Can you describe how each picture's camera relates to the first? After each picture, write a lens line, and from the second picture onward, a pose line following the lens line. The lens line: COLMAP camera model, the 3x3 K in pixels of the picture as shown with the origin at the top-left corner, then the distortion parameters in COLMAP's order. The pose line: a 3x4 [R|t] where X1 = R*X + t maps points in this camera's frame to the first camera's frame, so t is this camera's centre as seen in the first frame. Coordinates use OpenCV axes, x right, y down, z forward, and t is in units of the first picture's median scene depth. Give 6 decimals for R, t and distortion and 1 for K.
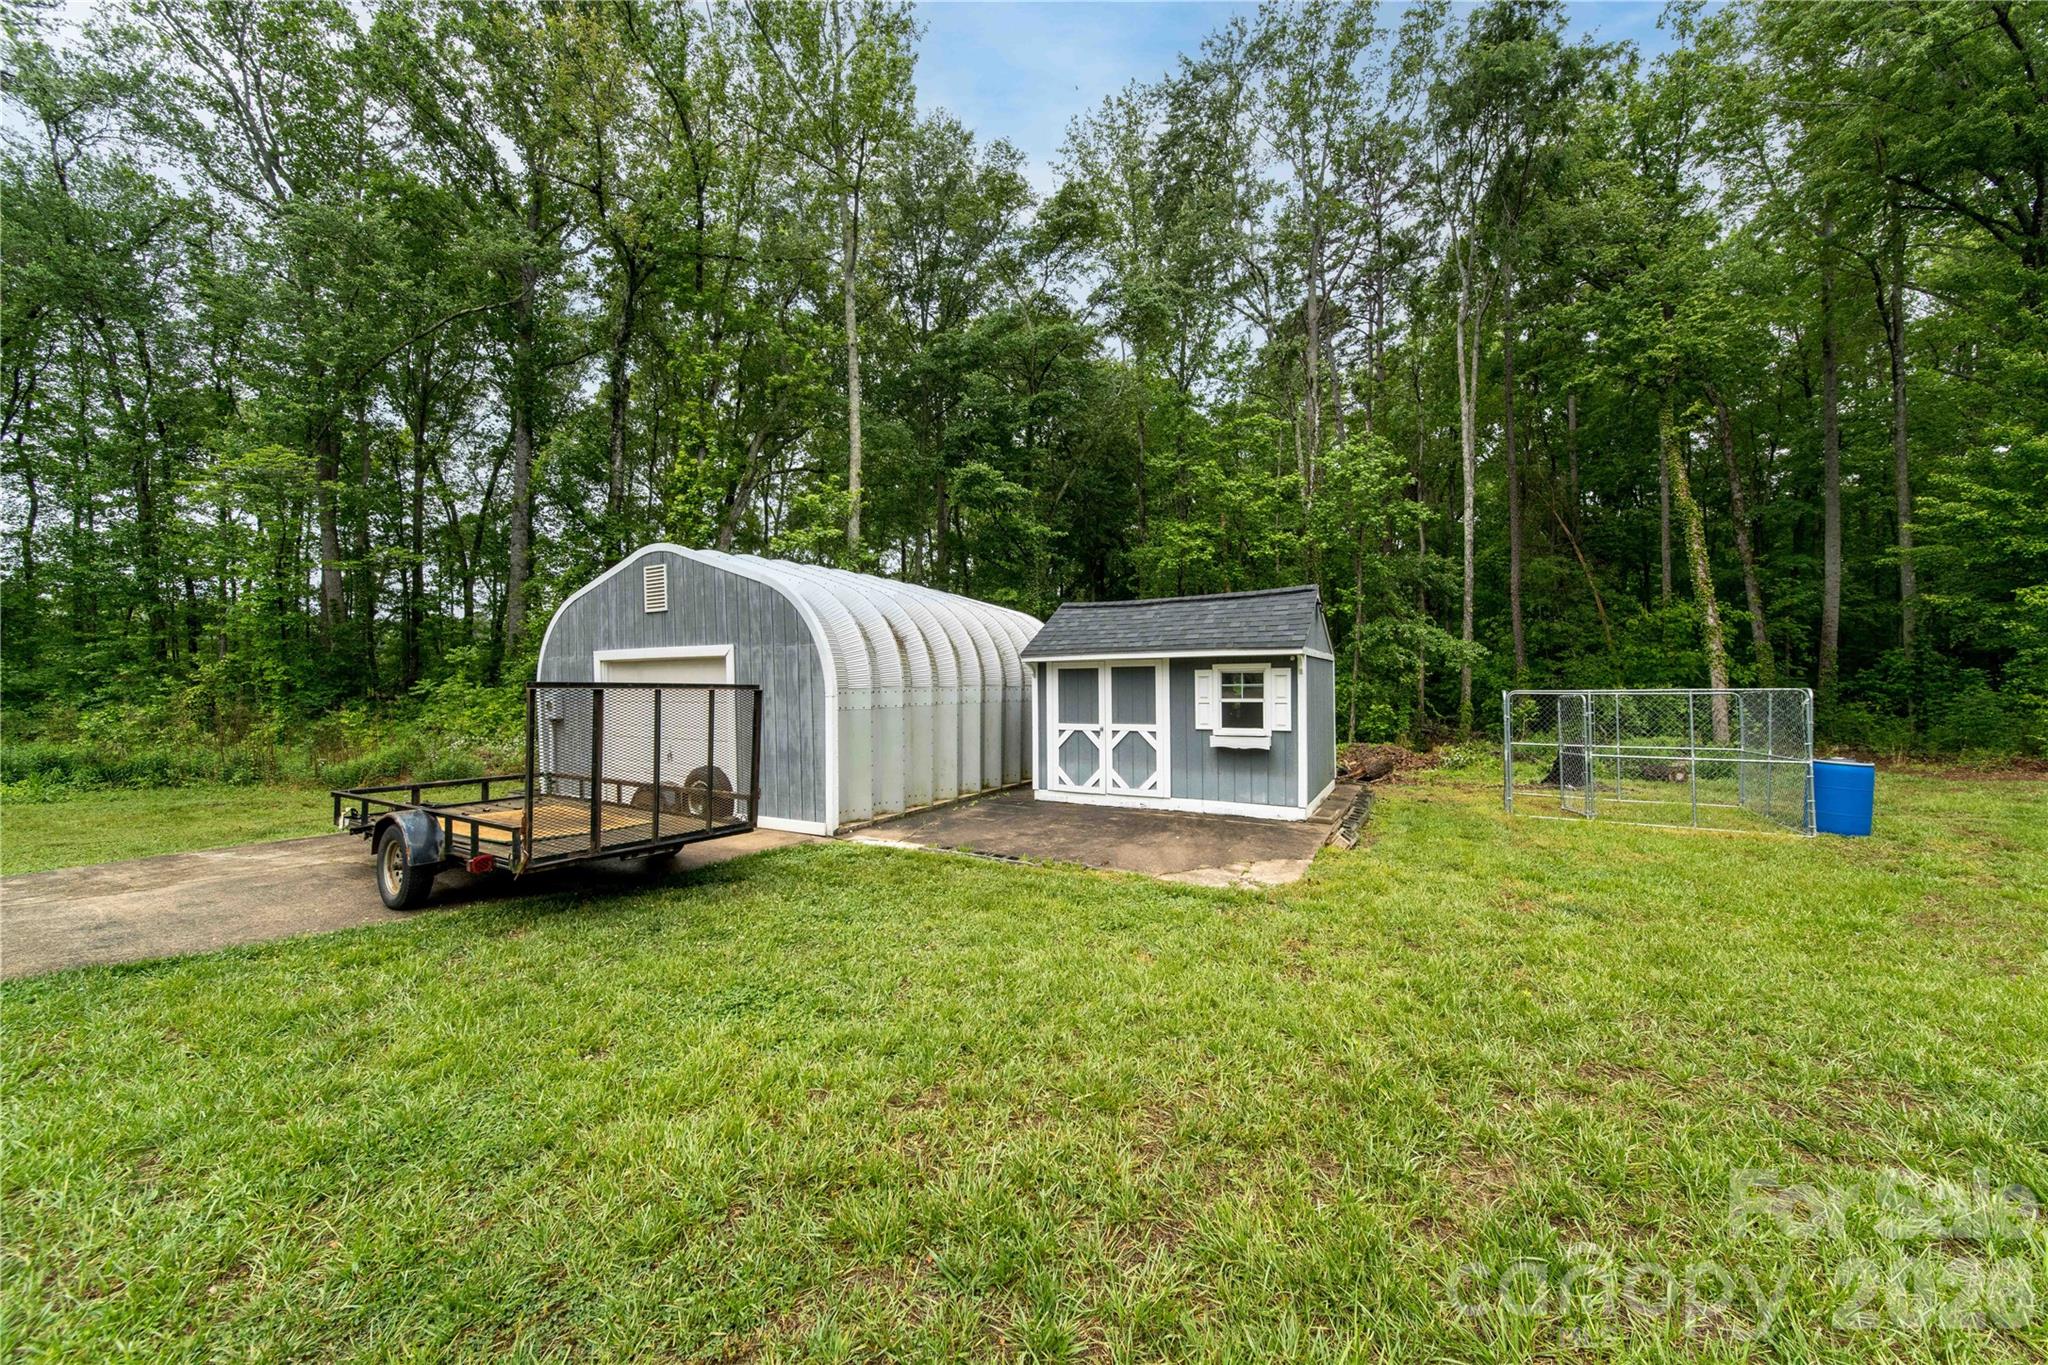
lens RADIAL K [[730.0, 0, 1024.0], [0, 730.0, 682.5], [0, 0, 1]] dist [-0.001072, -0.000115]
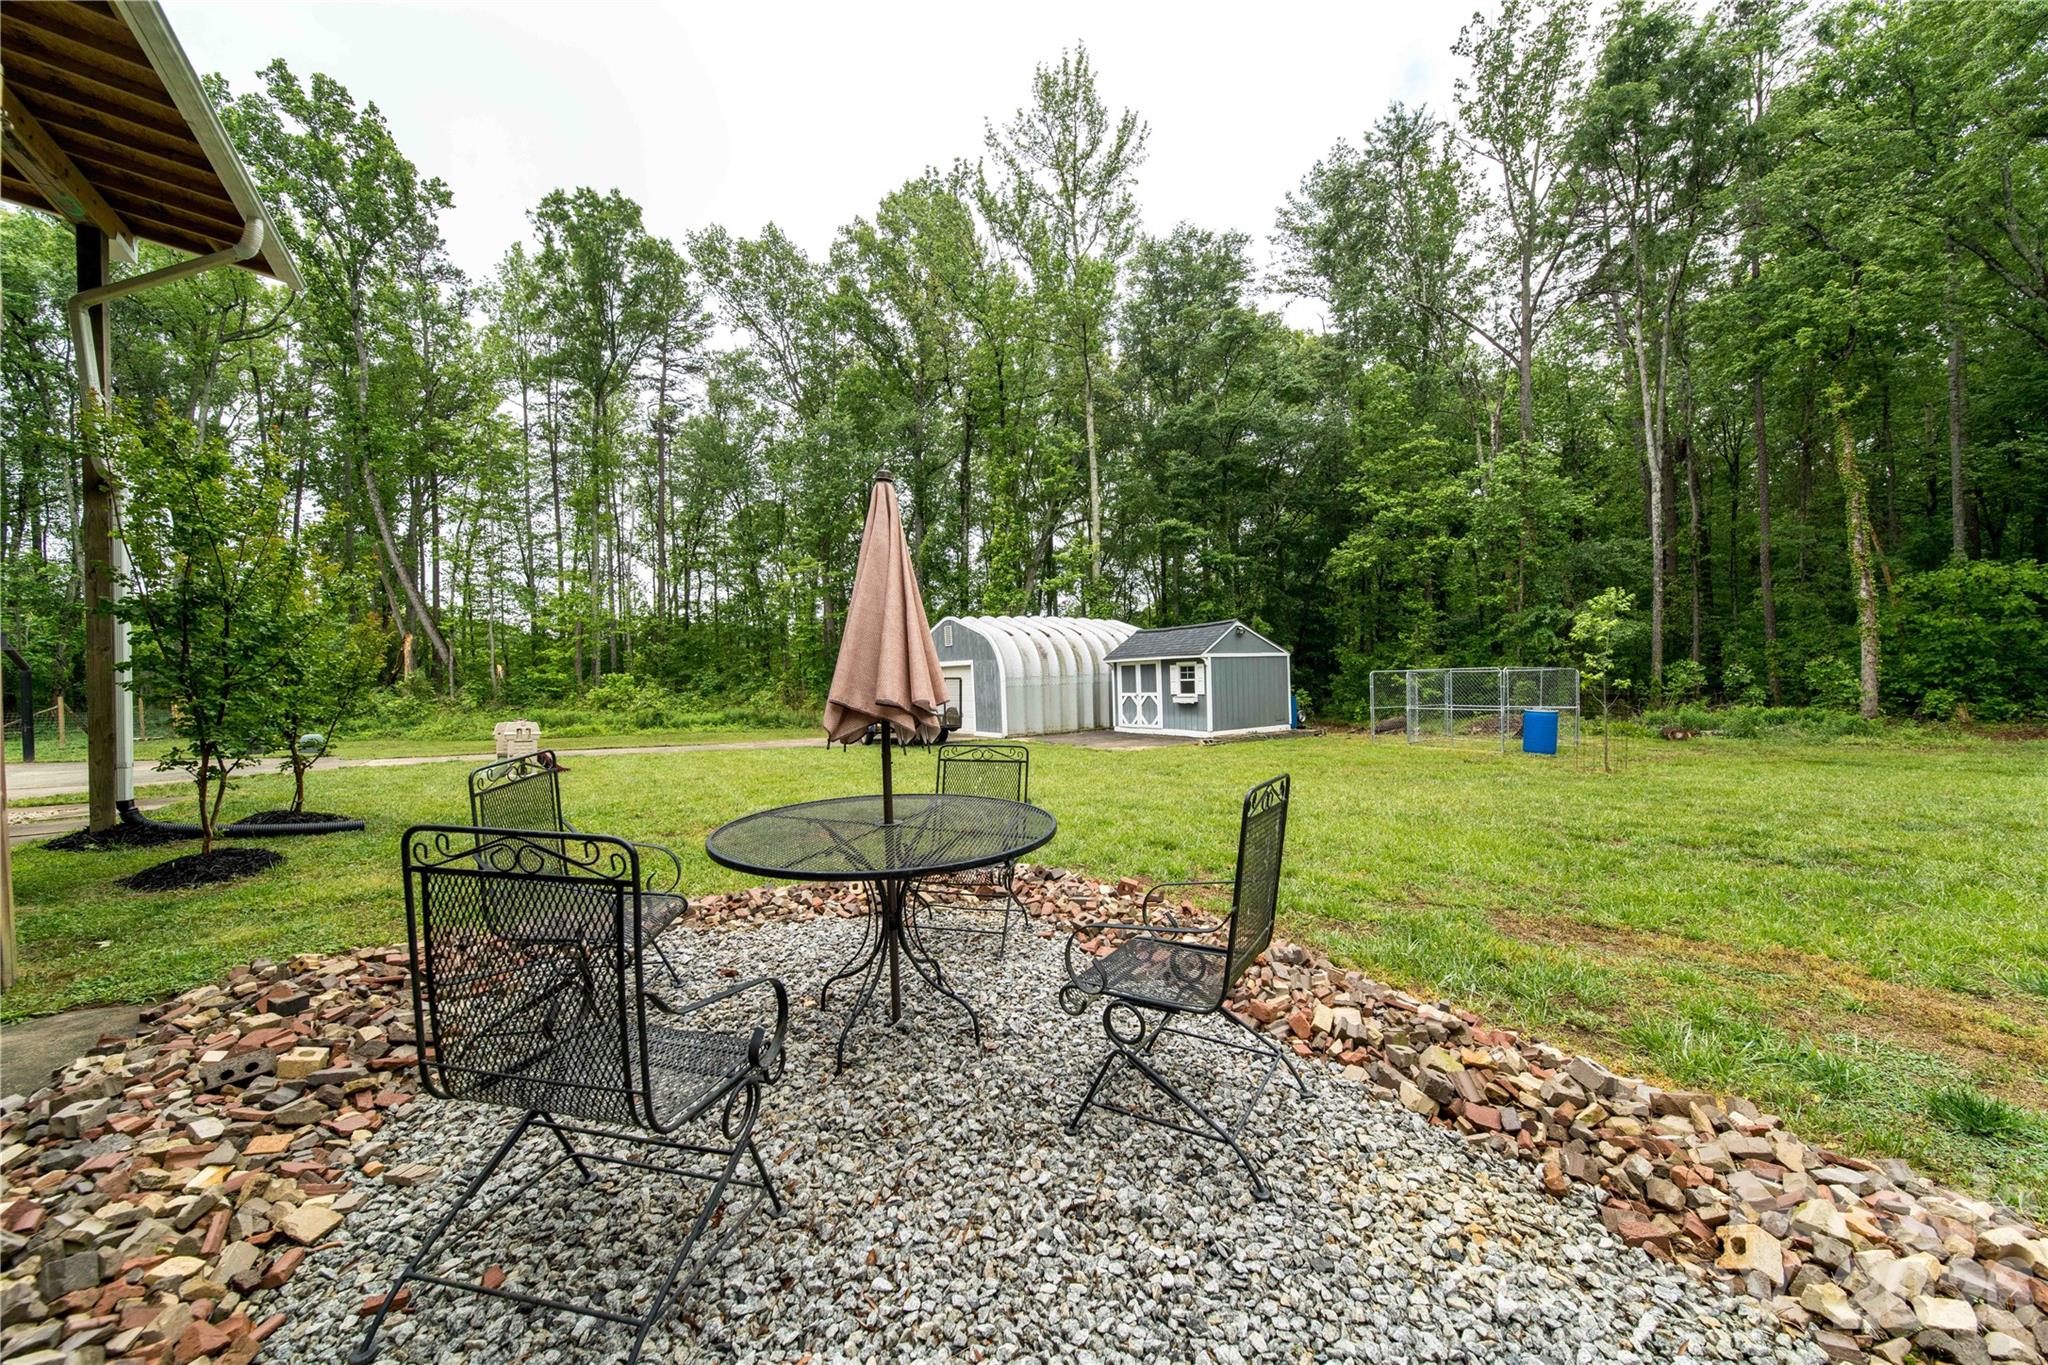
lens RADIAL K [[730.0, 0, 1024.0], [0, 730.0, 682.5], [0, 0, 1]] dist [-0.001072, -0.000115]
pose [[0.883435, -0.015040, -0.468313, 0.780634], [0.024357, 0.999607, 0.013844, -0.006943], [0.467921, -0.023637, 0.883454, -0.928234]]
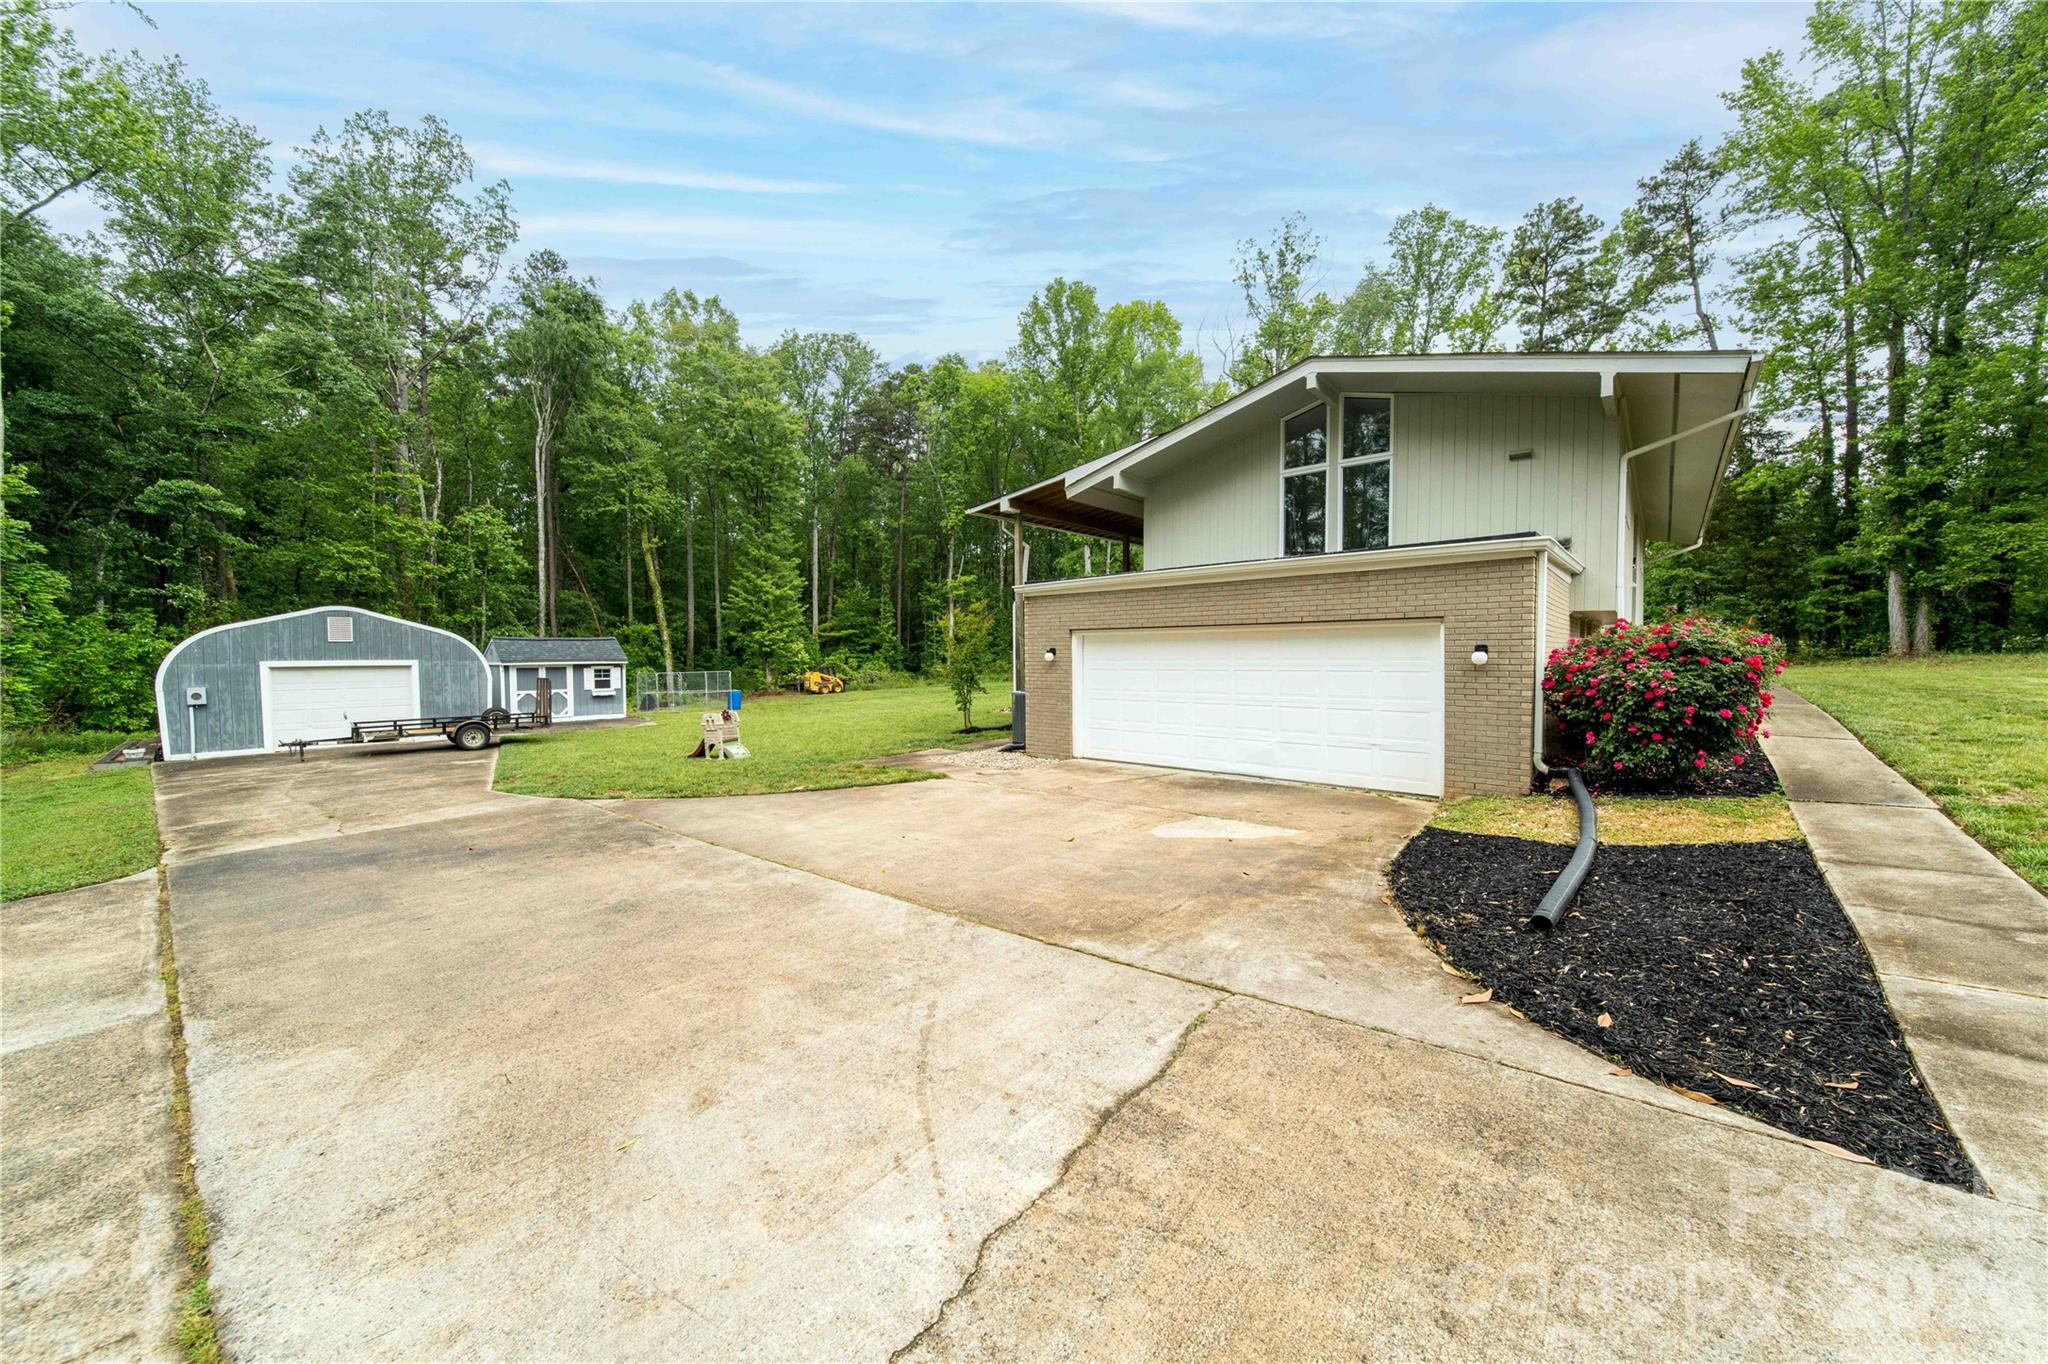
lens RADIAL K [[730.0, 0, 1024.0], [0, 730.0, 682.0], [0, 0, 1]] dist [-0.001072, -0.000115]
pose [[0.239047, -0.034411, 0.970398, -1.899691], [-0.002481, 0.999347, 0.036049, -0.063626], [-0.971005, -0.011025, 0.238806, -1.168856]]
